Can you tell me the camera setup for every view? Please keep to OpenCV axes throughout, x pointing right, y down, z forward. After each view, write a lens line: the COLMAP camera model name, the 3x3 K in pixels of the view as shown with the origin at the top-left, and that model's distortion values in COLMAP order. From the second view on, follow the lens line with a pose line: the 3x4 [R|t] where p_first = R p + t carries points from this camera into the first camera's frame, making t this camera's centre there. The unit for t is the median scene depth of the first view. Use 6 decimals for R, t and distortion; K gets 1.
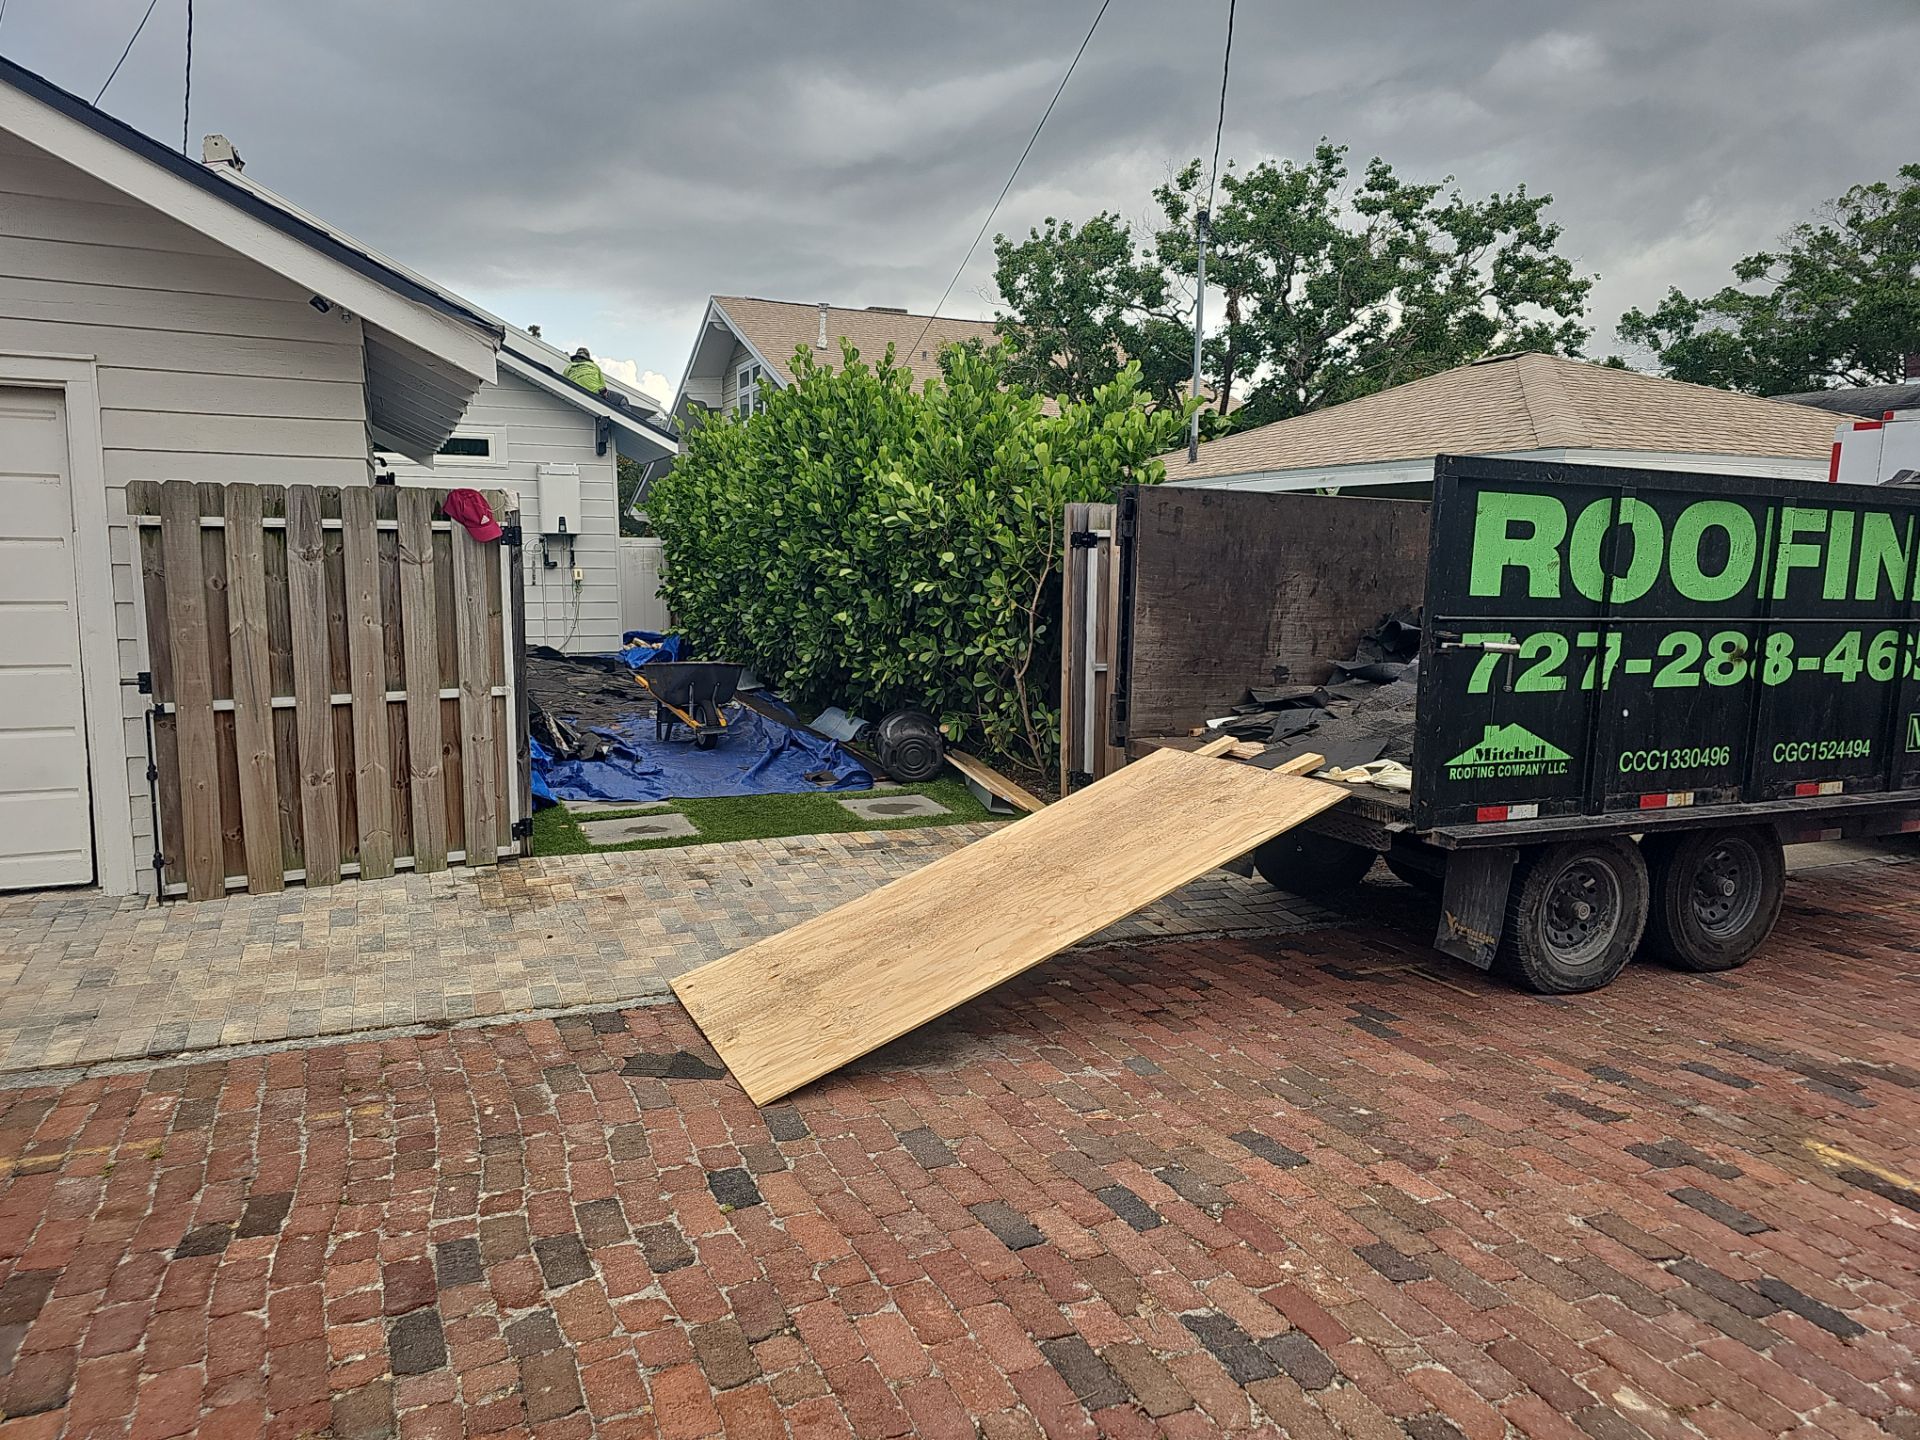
lens RADIAL K [[1260.2, 0, 953.8], [0, 1260.2, 710.1], [0, 0, 1]] dist [0.070322, -0.070970]
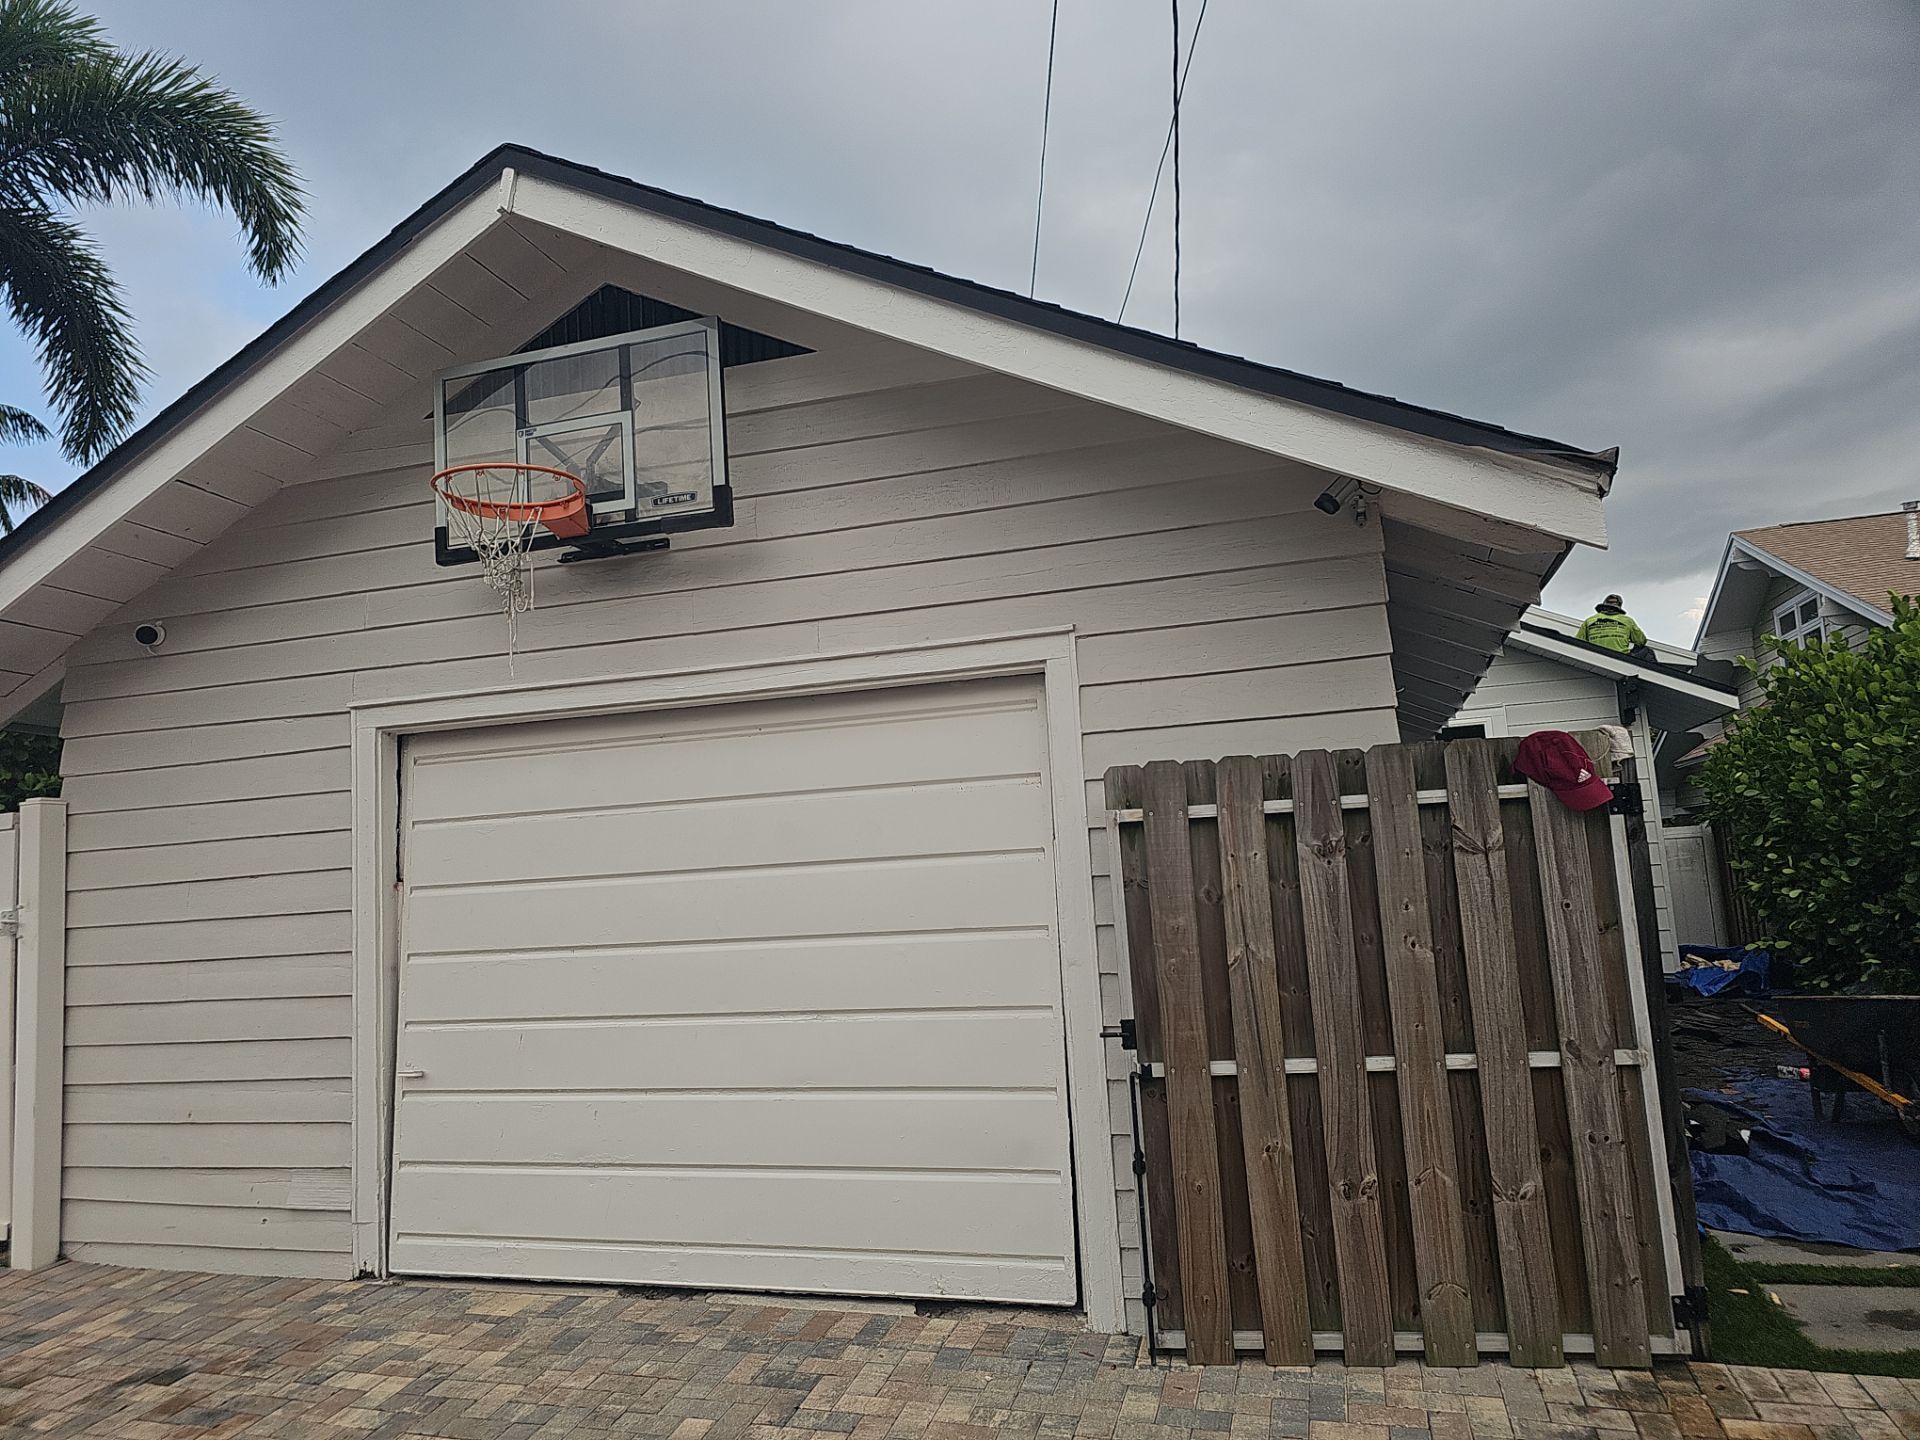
lens RADIAL K [[1230.1, 0, 935.3], [0, 1230.1, 740.8], [0, 0, 1]] dist [0.047002, -0.047429]
pose [[0.737664, -0.128712, -0.662785, -0.207661], [-0.023239, 0.976239, -0.215449, -0.029035], [0.674768, 0.174332, 0.717145, 0.363554]]
